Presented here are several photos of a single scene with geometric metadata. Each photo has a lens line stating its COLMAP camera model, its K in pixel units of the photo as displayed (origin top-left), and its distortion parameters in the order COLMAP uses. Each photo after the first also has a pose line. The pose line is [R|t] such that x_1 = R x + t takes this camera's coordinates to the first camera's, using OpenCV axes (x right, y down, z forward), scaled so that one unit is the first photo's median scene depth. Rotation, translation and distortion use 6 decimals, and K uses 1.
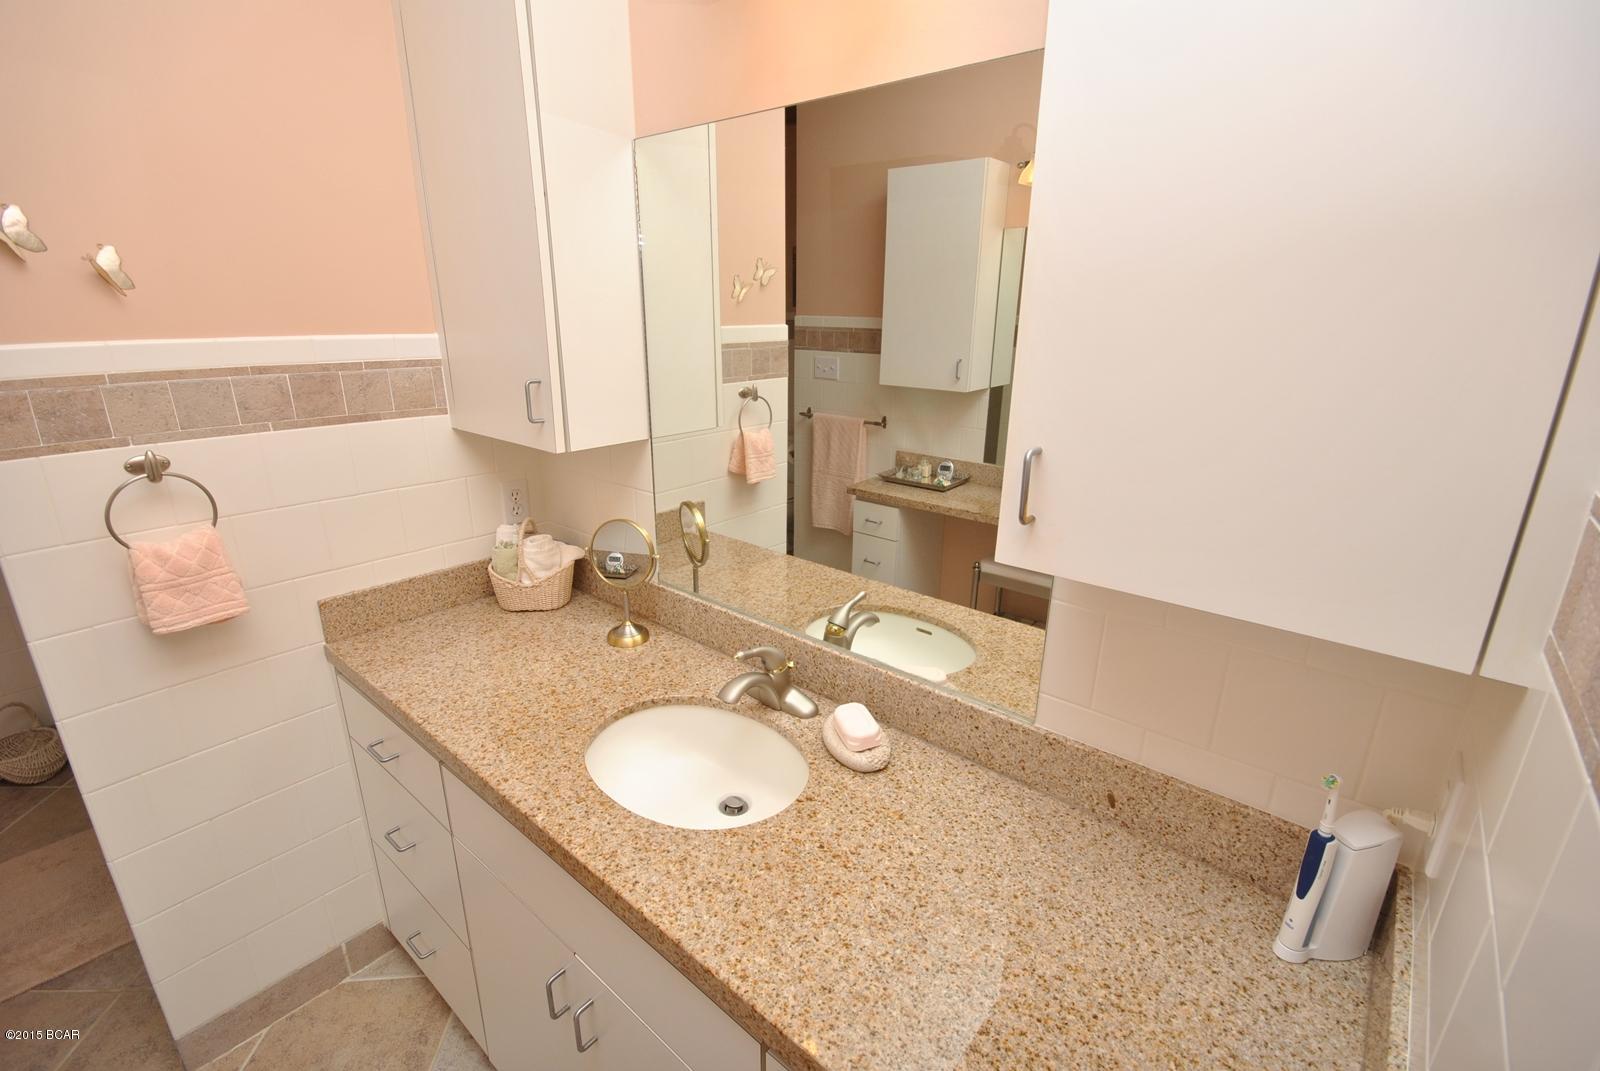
lens RADIAL K [[707.8, 0, 808.2], [0, 707.8, 535.4], [0, 0, 1]] dist [0.010981, -0.012496]
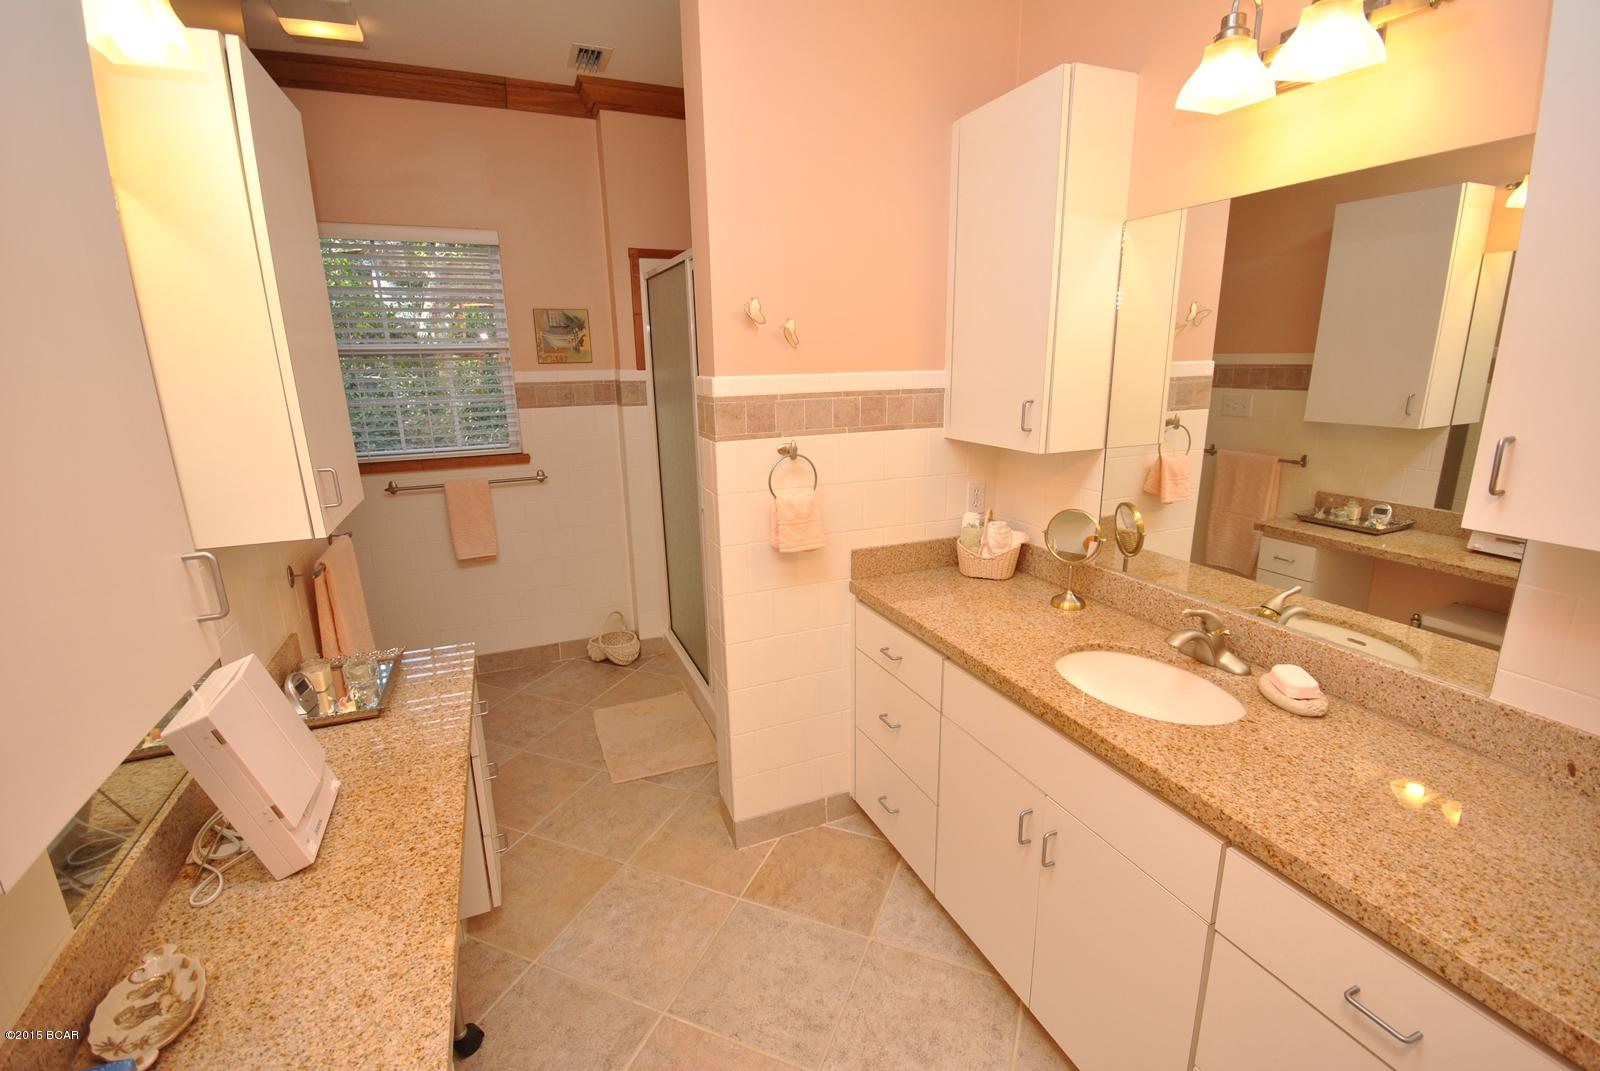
lens RADIAL K [[707.8, 0, 804.3], [0, 707.8, 532.3], [0, 0, 1]] dist [0.010981, -0.012496]
pose [[0.885689, 0.086490, -0.456151, -0.112729], [-0.116813, 0.992402, -0.038643, 0.129830], [0.449343, 0.087510, 0.889063, -0.370540]]
